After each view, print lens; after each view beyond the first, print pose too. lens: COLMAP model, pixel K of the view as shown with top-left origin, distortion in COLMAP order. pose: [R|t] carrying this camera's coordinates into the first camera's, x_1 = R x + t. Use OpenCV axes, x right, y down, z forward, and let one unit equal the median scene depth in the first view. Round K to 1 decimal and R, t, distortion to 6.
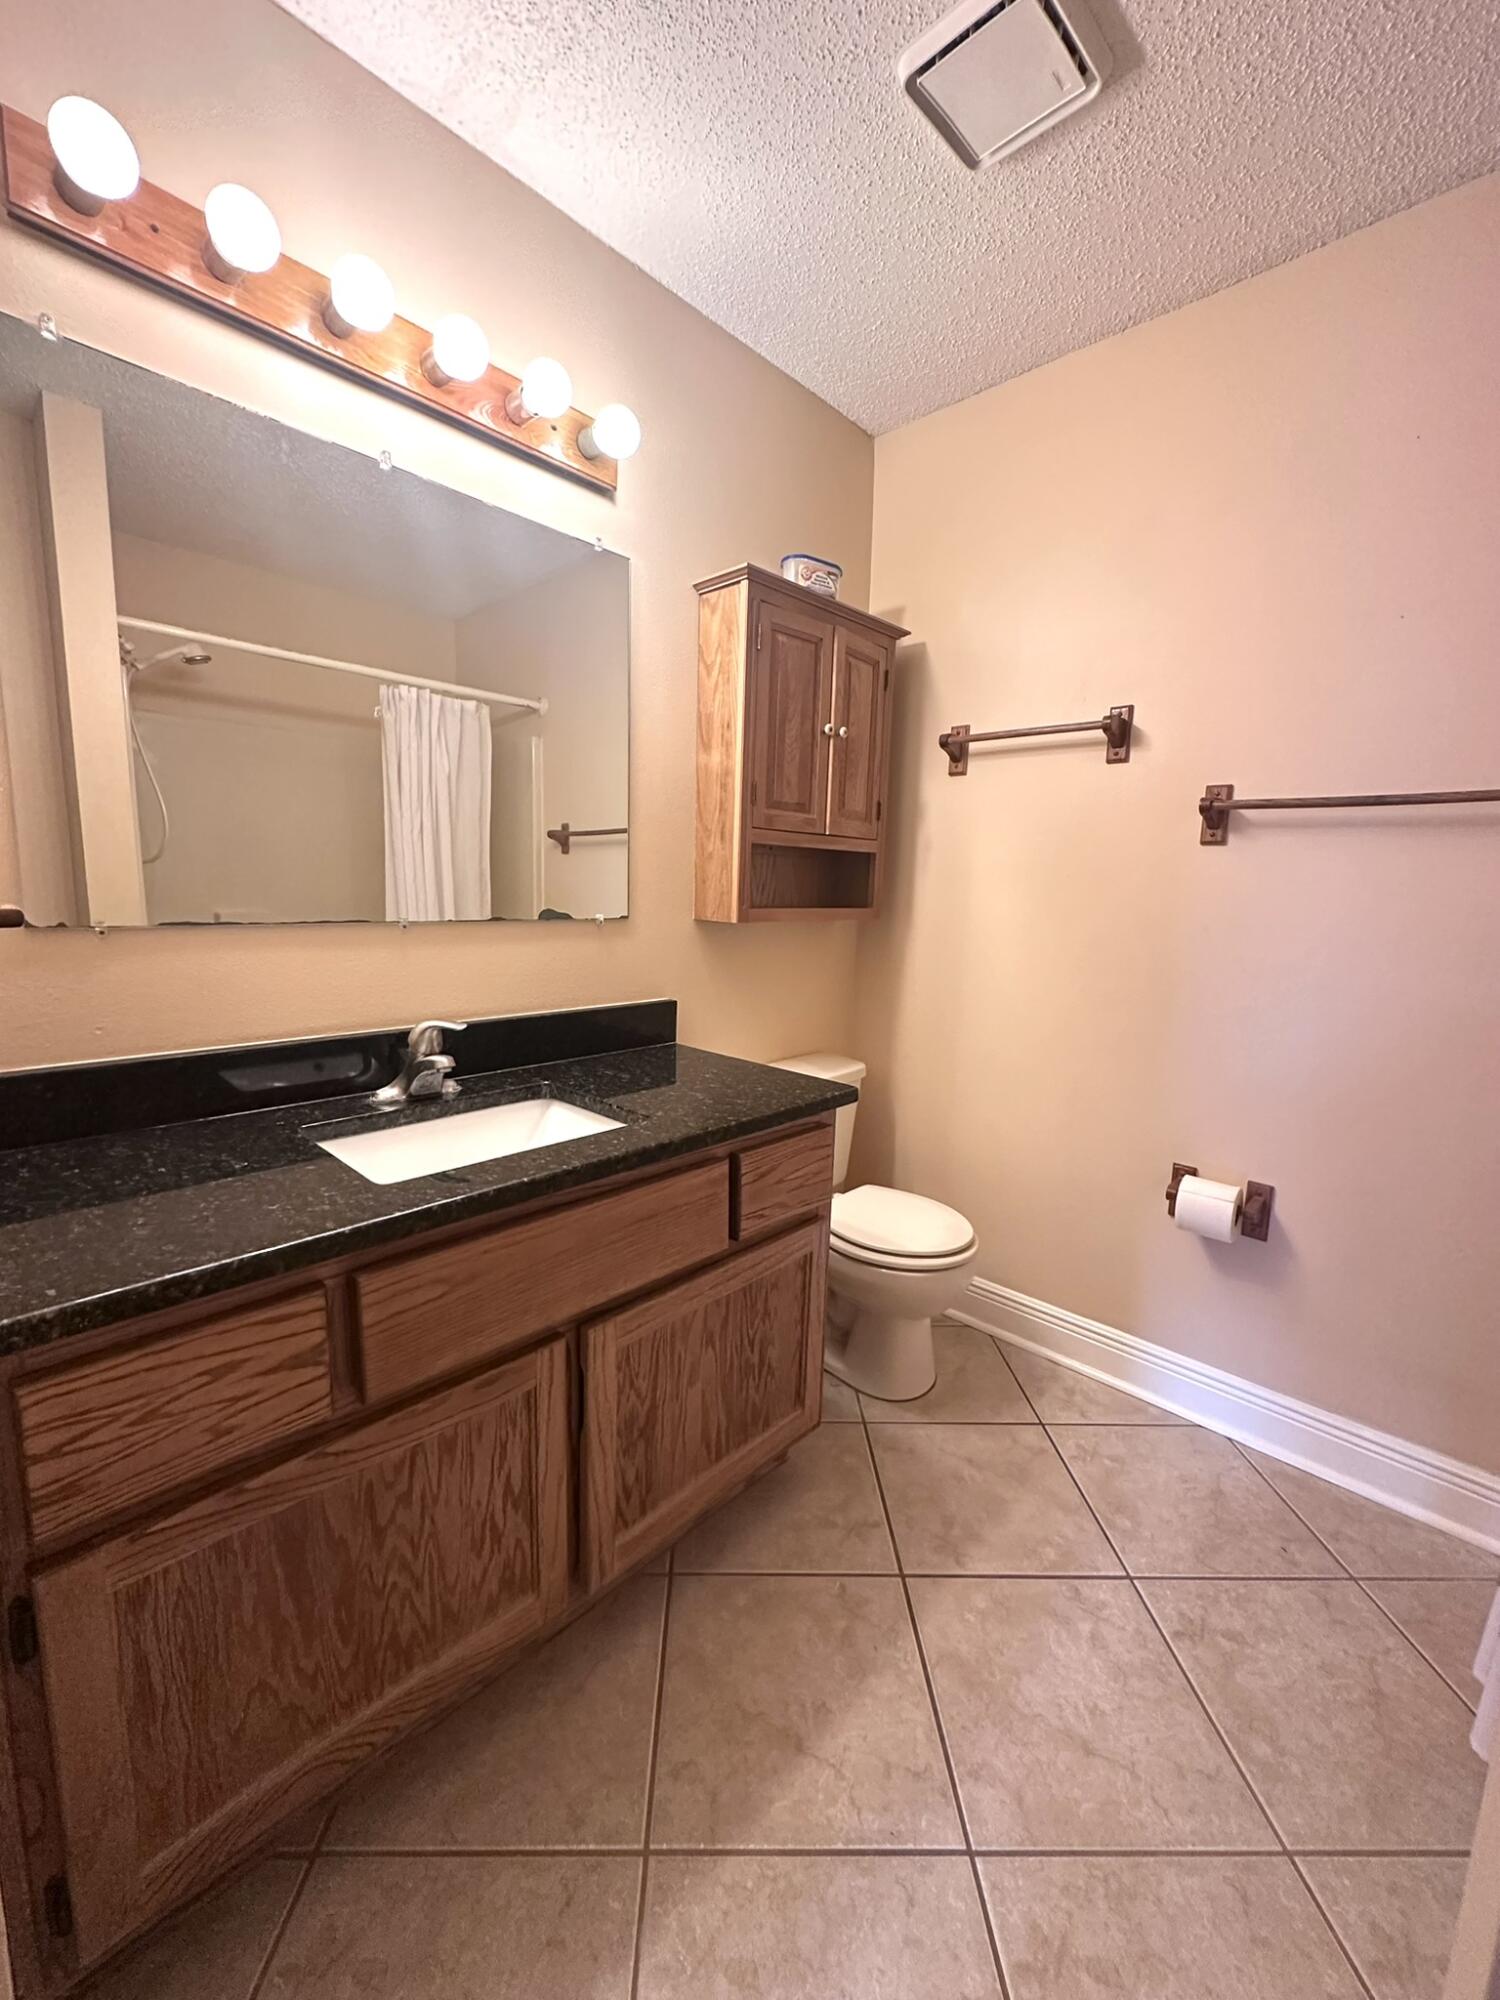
lens RADIAL K [[802.1, 0, 743.1], [0, 802.1, 1000.0], [0, 0, 1]] dist [-0.000948, -0.000082]
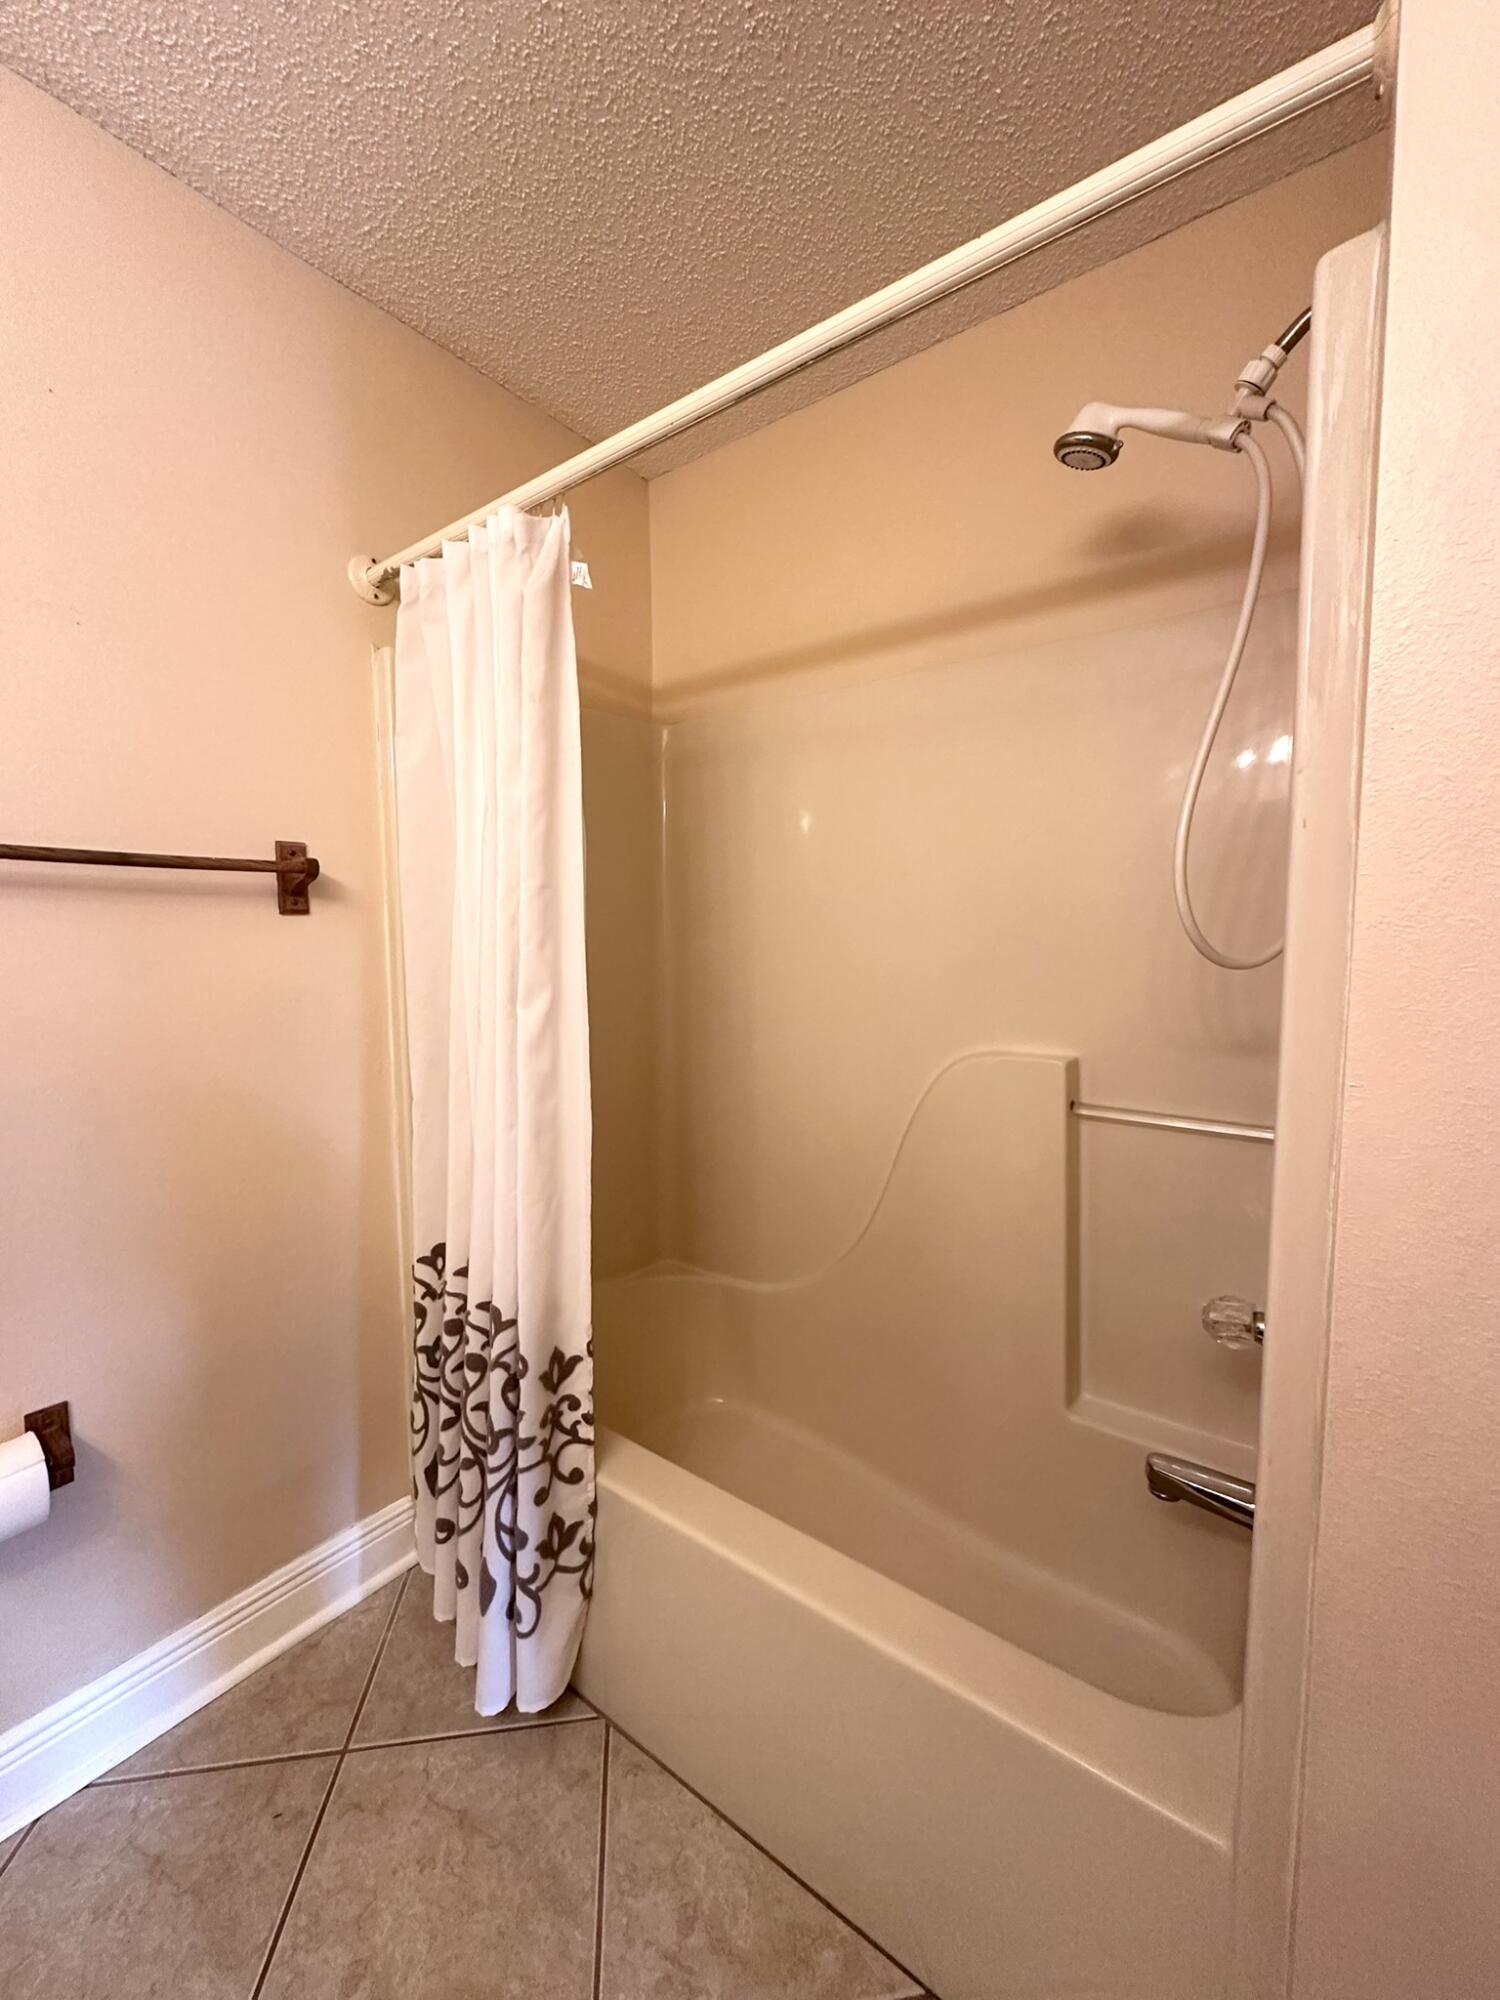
lens RADIAL K [[802.1, 0, 746.0], [0, 802.1, 1013.1], [0, 0, 1]] dist [-0.000948, -0.000082]
pose [[-0.116061, -0.129568, 0.984755, -0.031580], [0.158181, 0.976390, 0.147110, -0.106022], [-0.980565, 0.172844, -0.092825, 0.504862]]
